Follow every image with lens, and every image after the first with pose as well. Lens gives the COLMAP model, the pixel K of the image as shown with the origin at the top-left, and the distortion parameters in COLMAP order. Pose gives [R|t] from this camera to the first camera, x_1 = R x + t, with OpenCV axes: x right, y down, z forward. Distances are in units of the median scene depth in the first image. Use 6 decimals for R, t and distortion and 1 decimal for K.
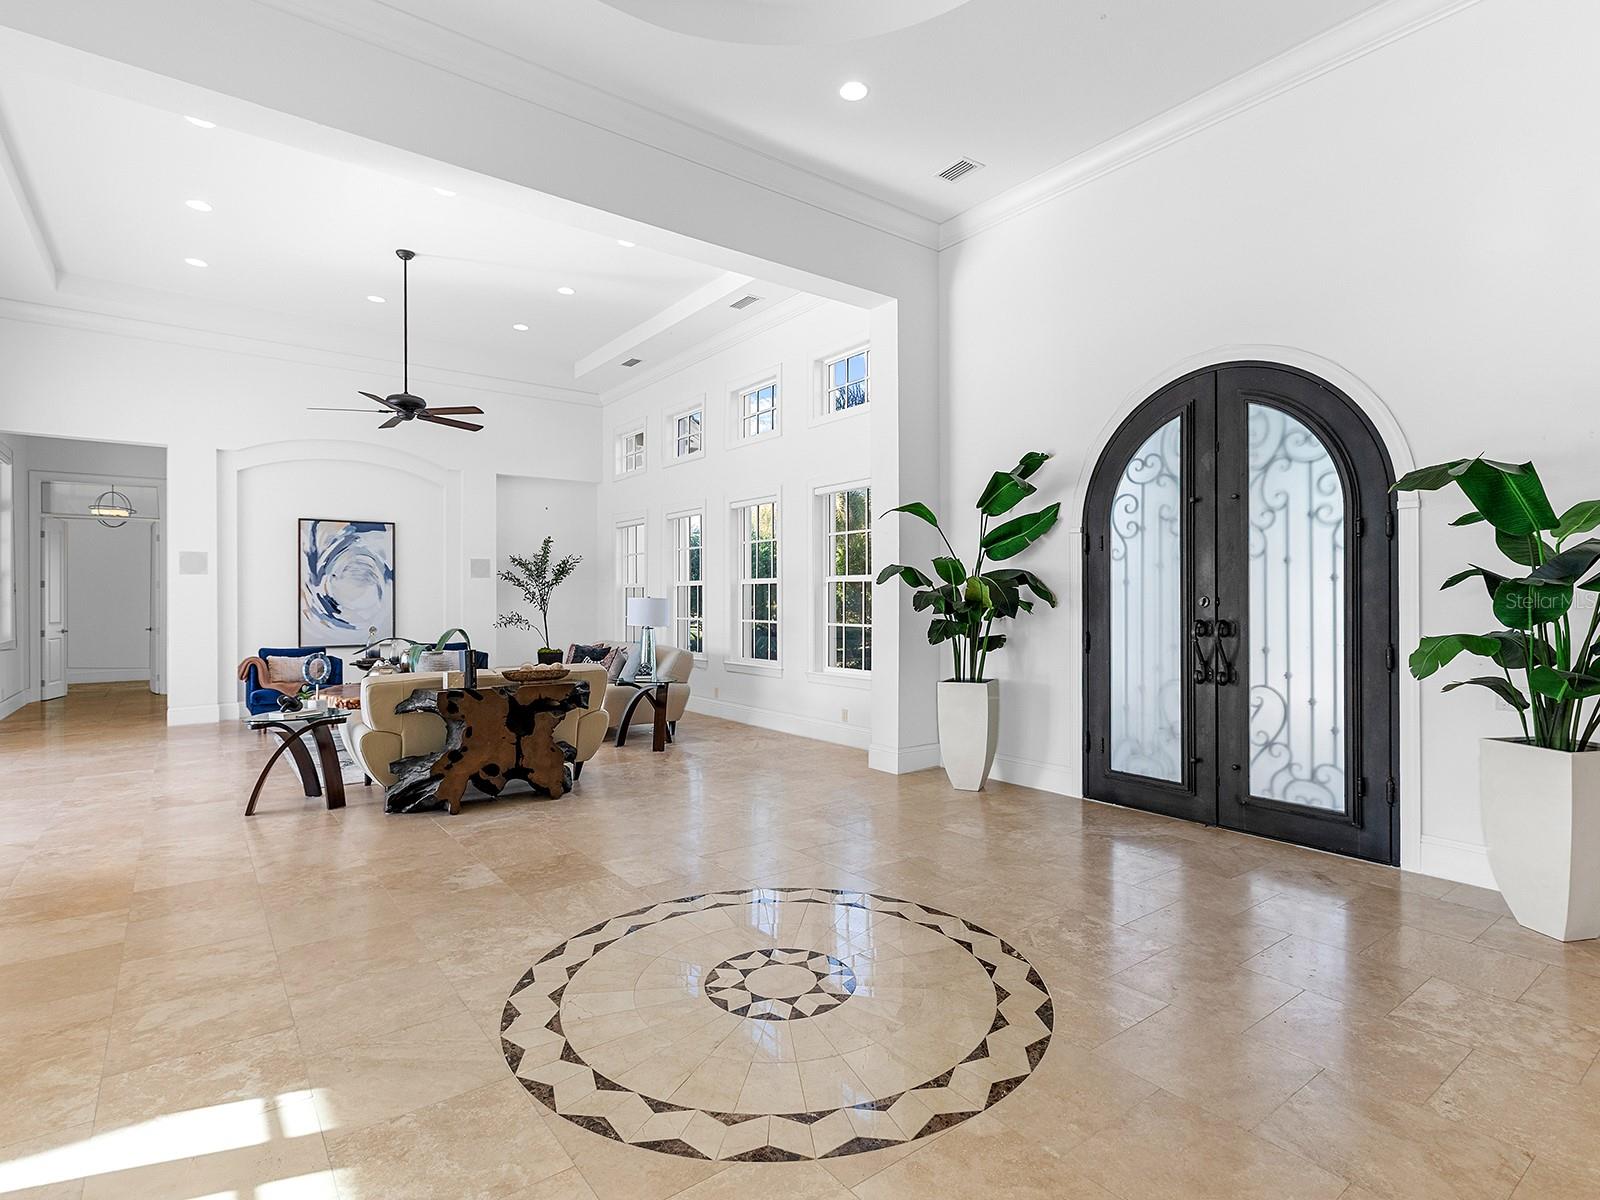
lens RADIAL K [[808.0, 0, 825.9], [0, 808.0, 591.6], [0, 0, 1]] dist [0.008938, -0.005133]
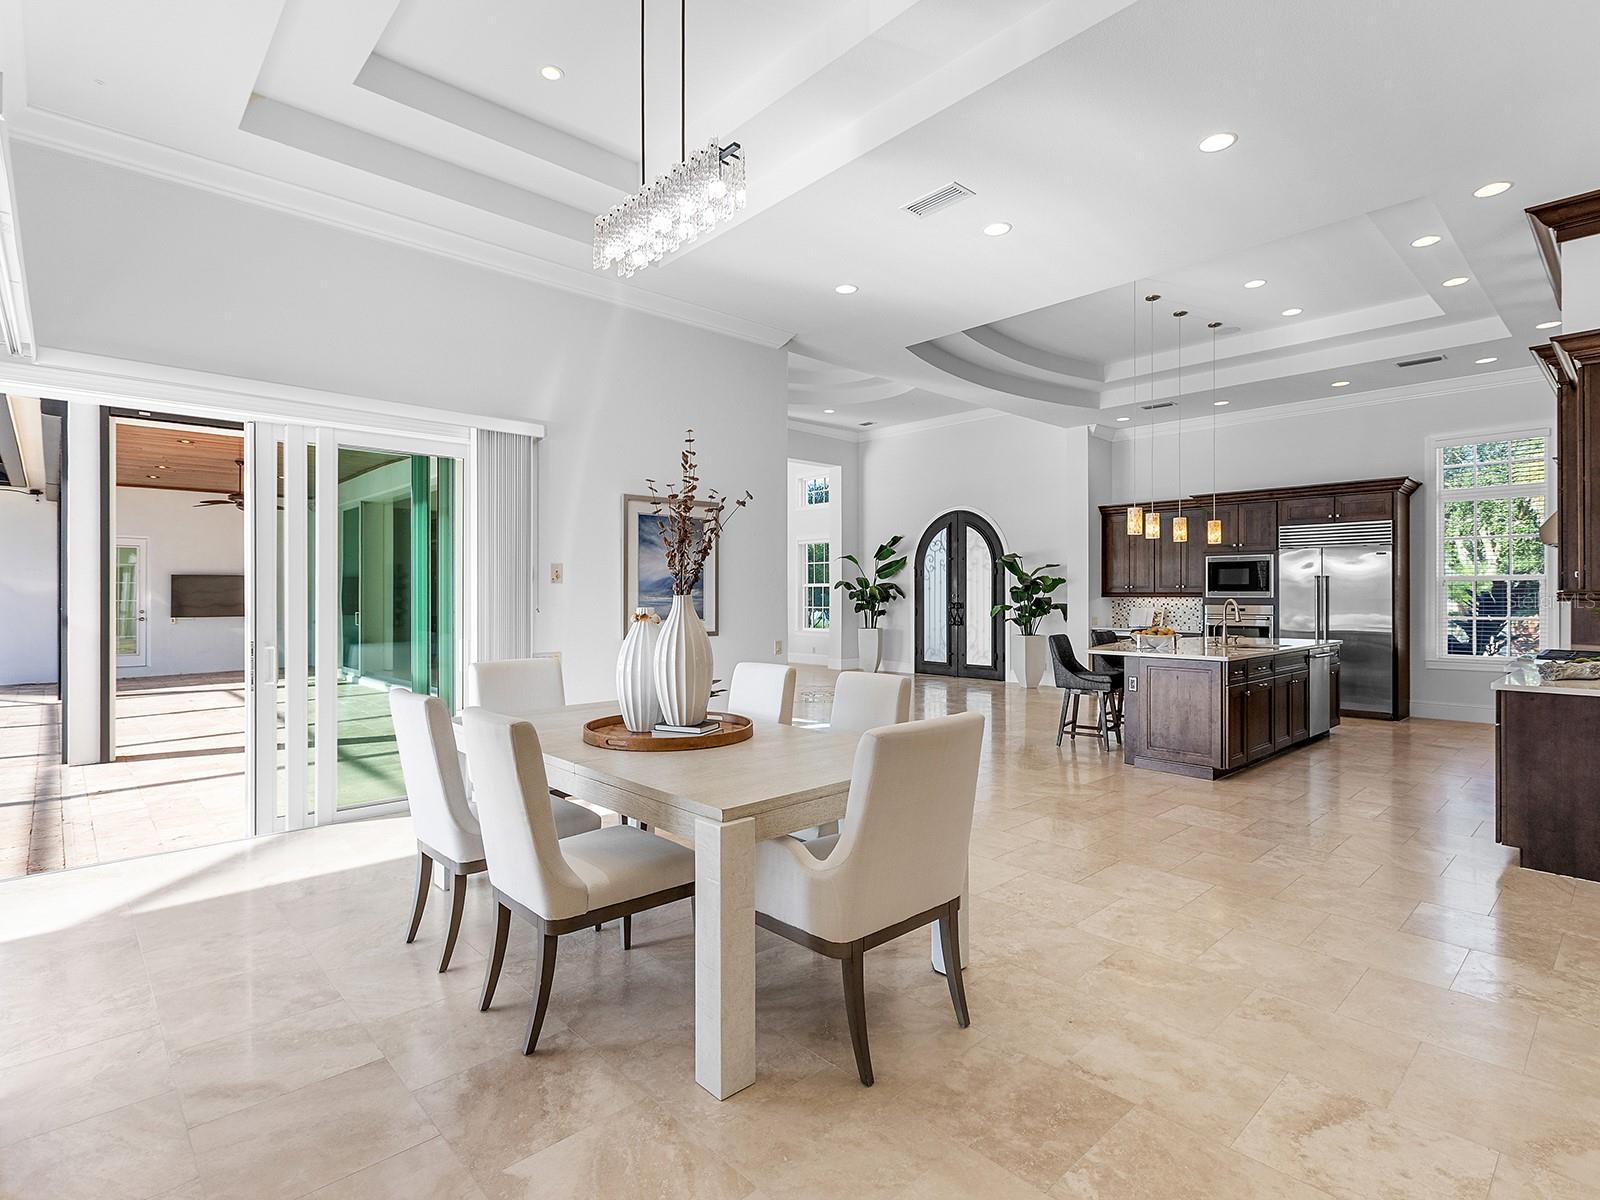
lens RADIAL K [[808.0, 0, 840.4], [0, 808.0, 590.5], [0, 0, 1]] dist [0.008938, -0.005133]
pose [[0.992125, 0.005088, 0.125152, -0.209679], [-0.004861, 0.999986, -0.002123, 0.001478], [-0.125161, 0.001498, 0.992135, -1.350057]]
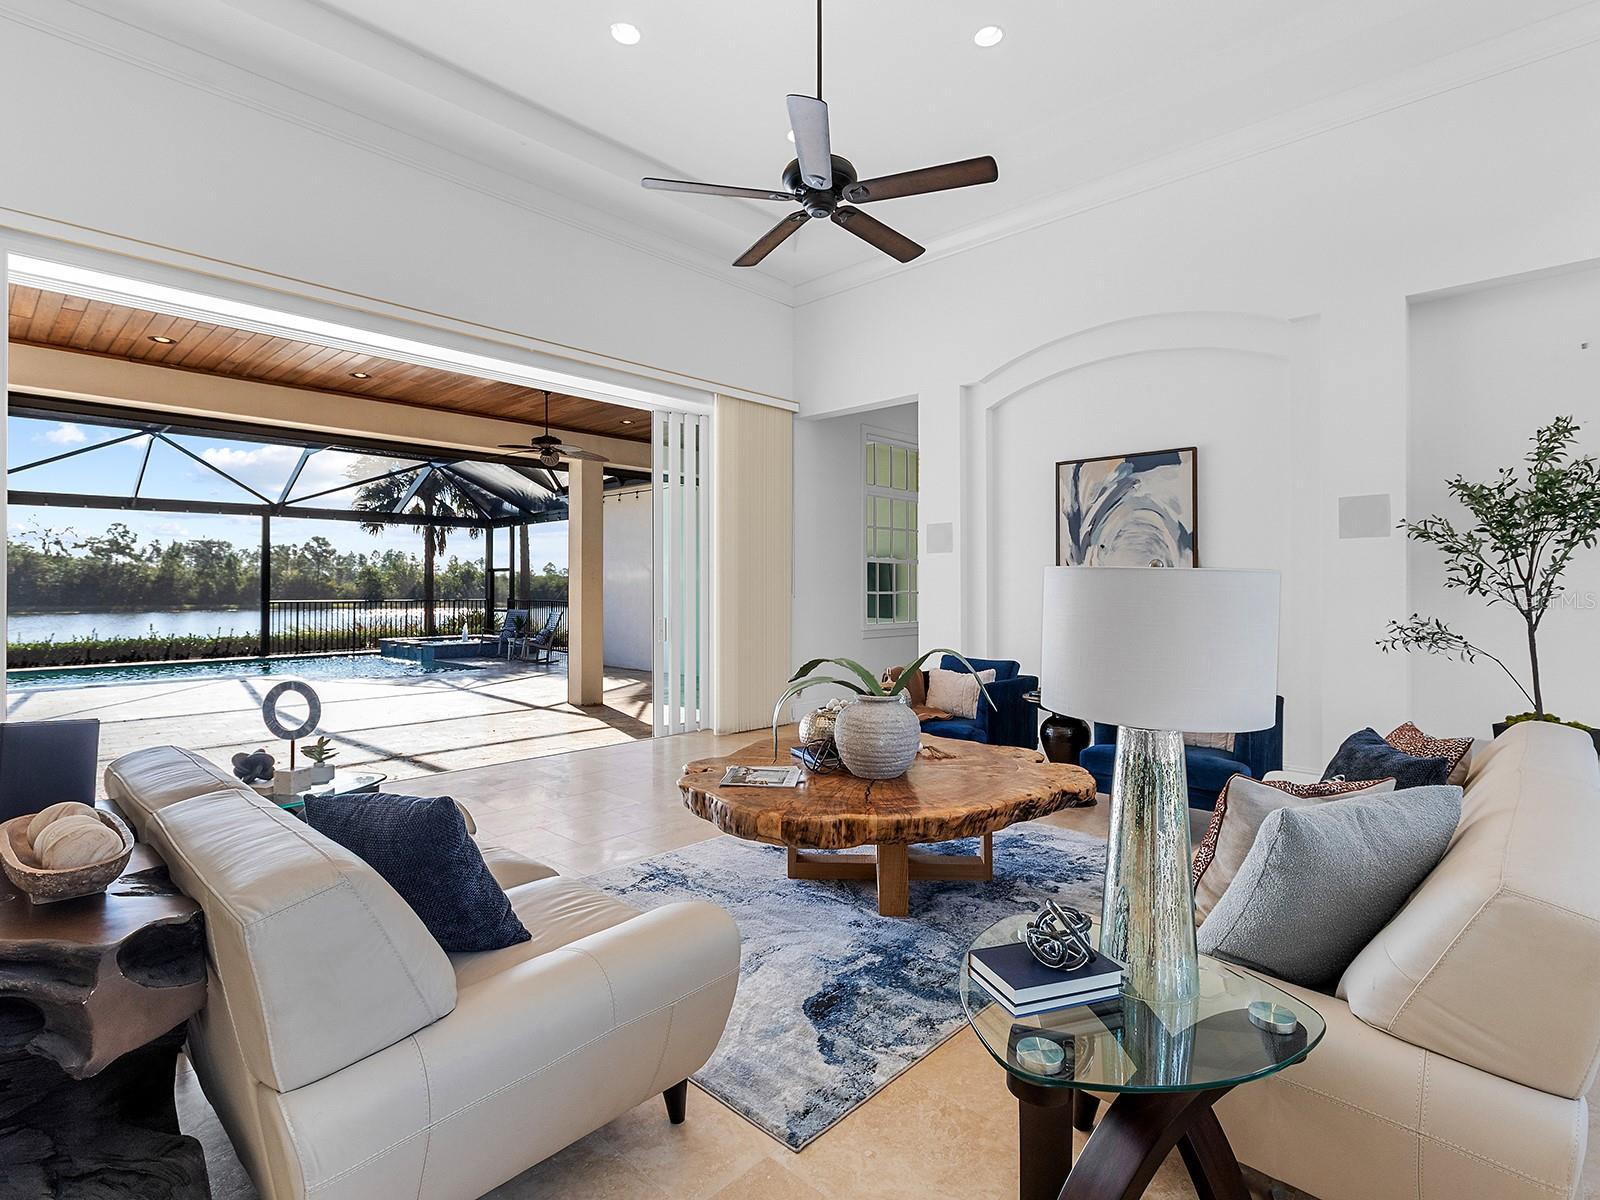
lens RADIAL K [[808.0, 0, 799.6], [0, 808.0, 590.0], [0, 0, 1]] dist [0.008938, -0.005133]
pose [[0.139261, 0.005787, -0.990239, -0.039299], [0.004348, 0.999970, 0.006456, 0.013957], [0.990246, -0.005205, 0.139232, 1.121658]]
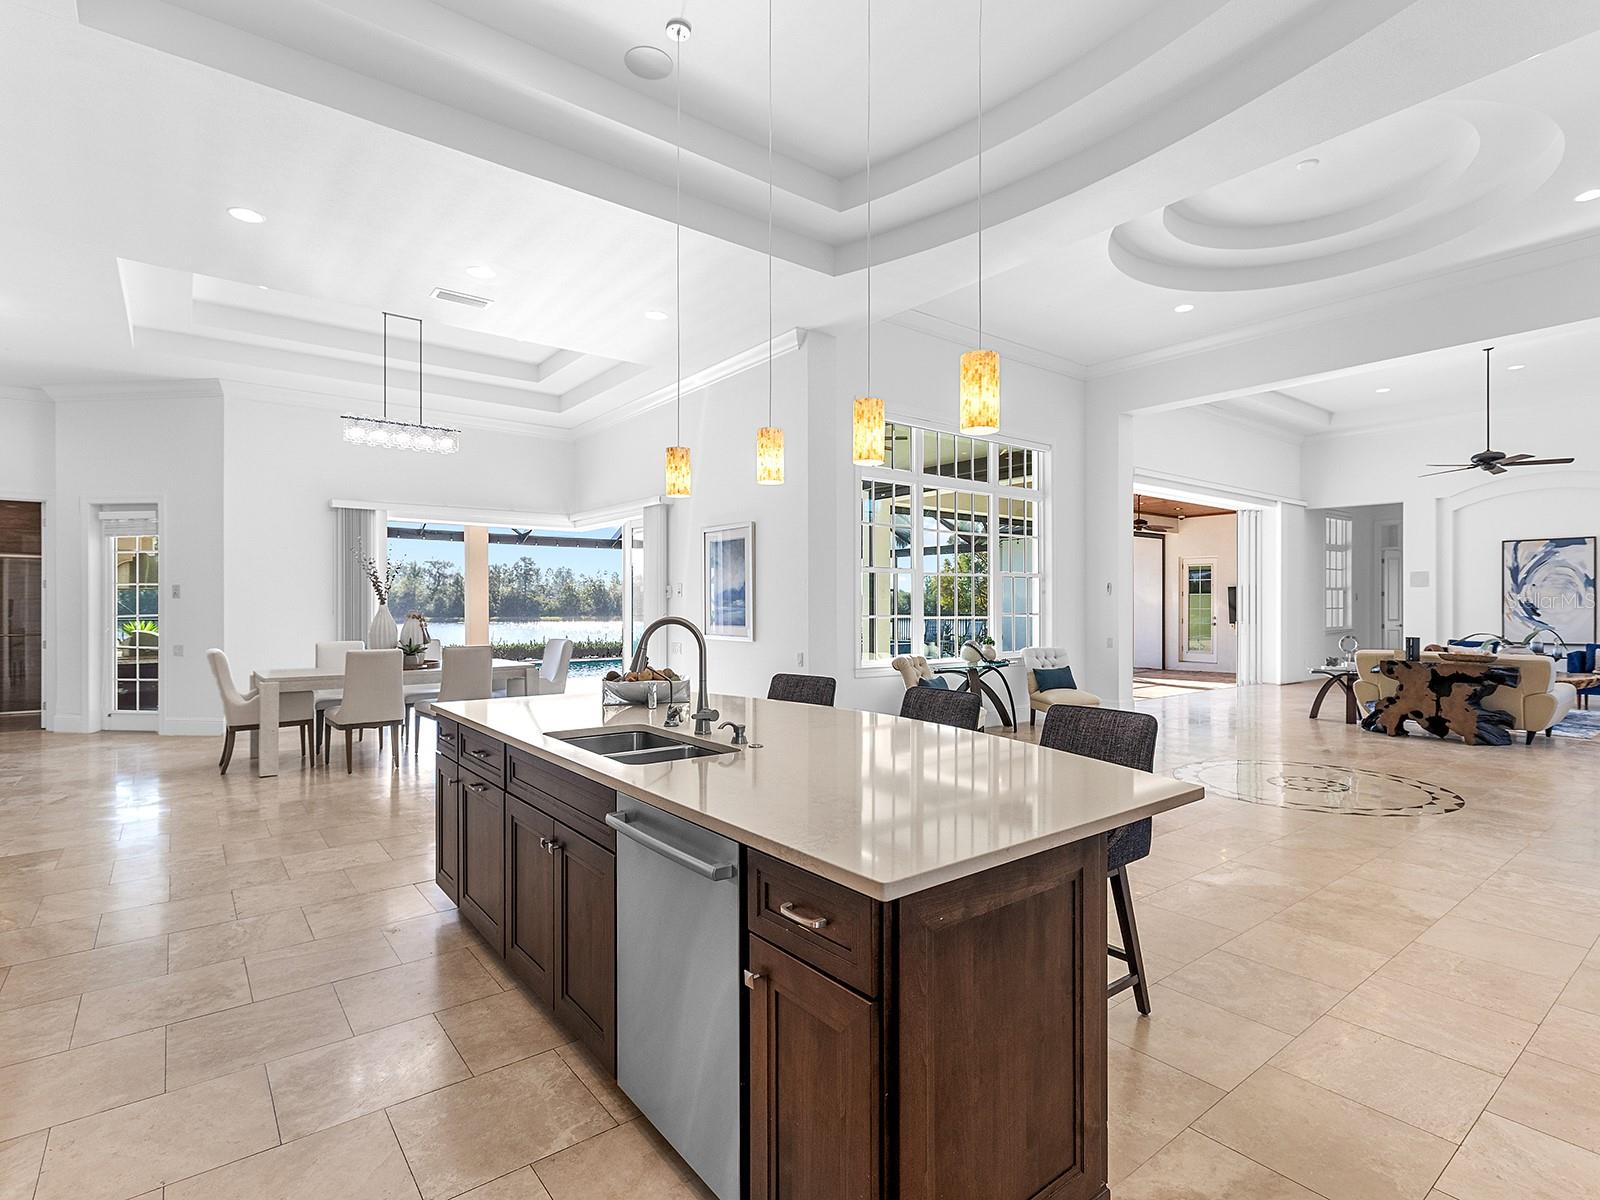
lens RADIAL K [[808.0, 0, 807.3], [0, 808.0, 613.4], [0, 0, 1]] dist [0.008938, -0.005133]
pose [[-0.001716, 0.016082, -0.999869, 1.002636], [0.003917, 0.999863, 0.016075, -0.001914], [0.999991, -0.003889, -0.001778, -0.141743]]
